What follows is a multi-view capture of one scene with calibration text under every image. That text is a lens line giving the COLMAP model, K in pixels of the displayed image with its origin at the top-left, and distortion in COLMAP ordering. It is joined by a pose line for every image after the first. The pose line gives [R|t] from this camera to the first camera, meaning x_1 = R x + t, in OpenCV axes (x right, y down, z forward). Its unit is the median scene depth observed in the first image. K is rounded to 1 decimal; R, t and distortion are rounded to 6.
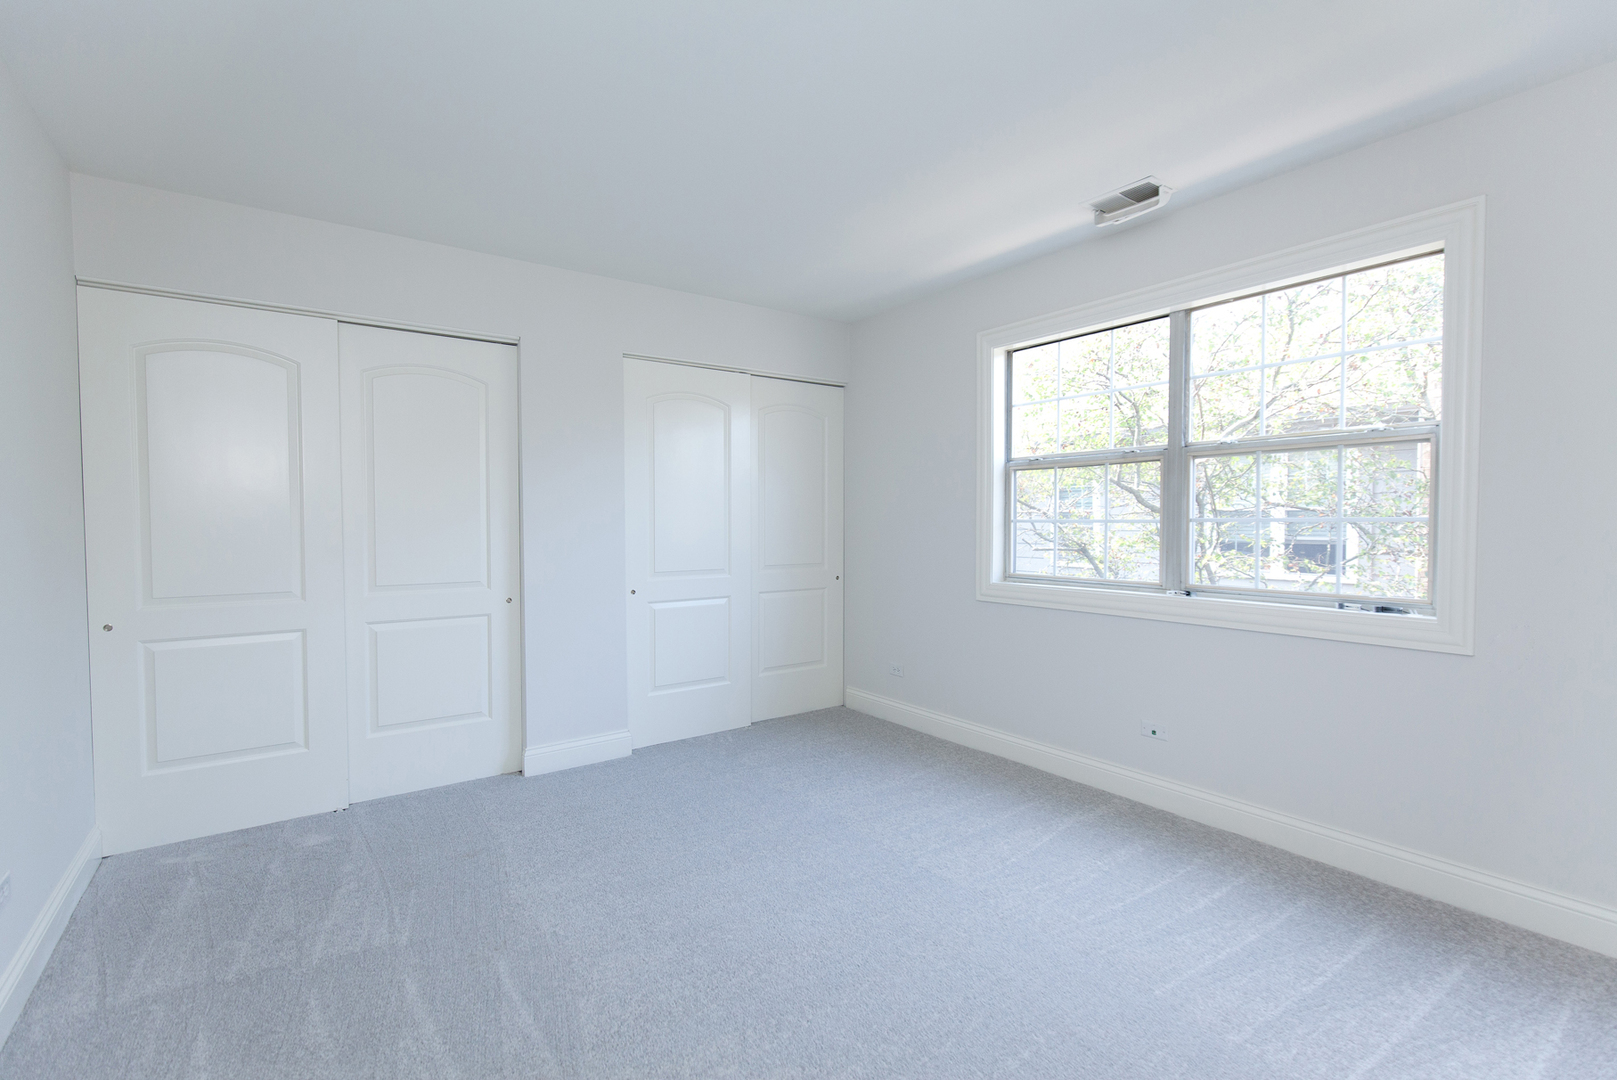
lens RADIAL K [[733.6, 0, 814.7], [0, 733.6, 541.8], [0, 0, 1]] dist [-0.000563, -0.000239]
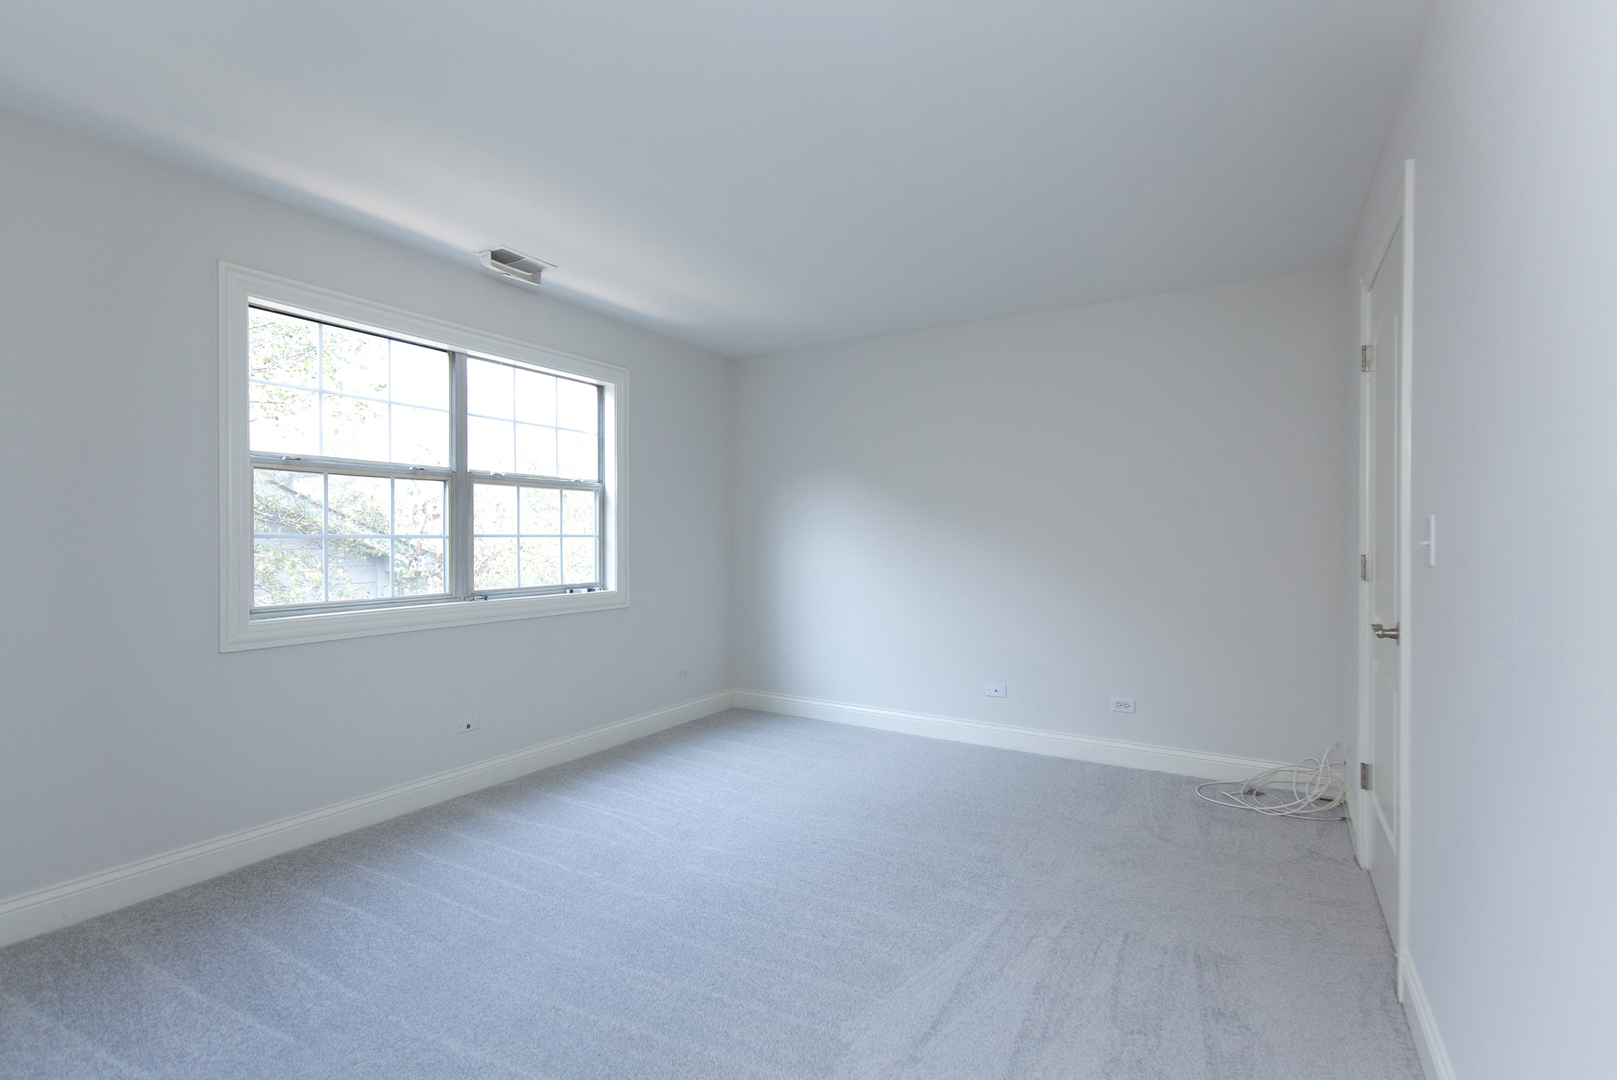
lens RADIAL K [[733.6, 0, 814.7], [0, 733.6, 541.8], [0, 0, 1]] dist [-0.000563, -0.000239]
pose [[-0.395477, 0.001437, 0.918475, -0.764678], [0.032342, 0.999400, 0.012363, -0.016431], [-0.917906, 0.034594, -0.395287, 0.944043]]
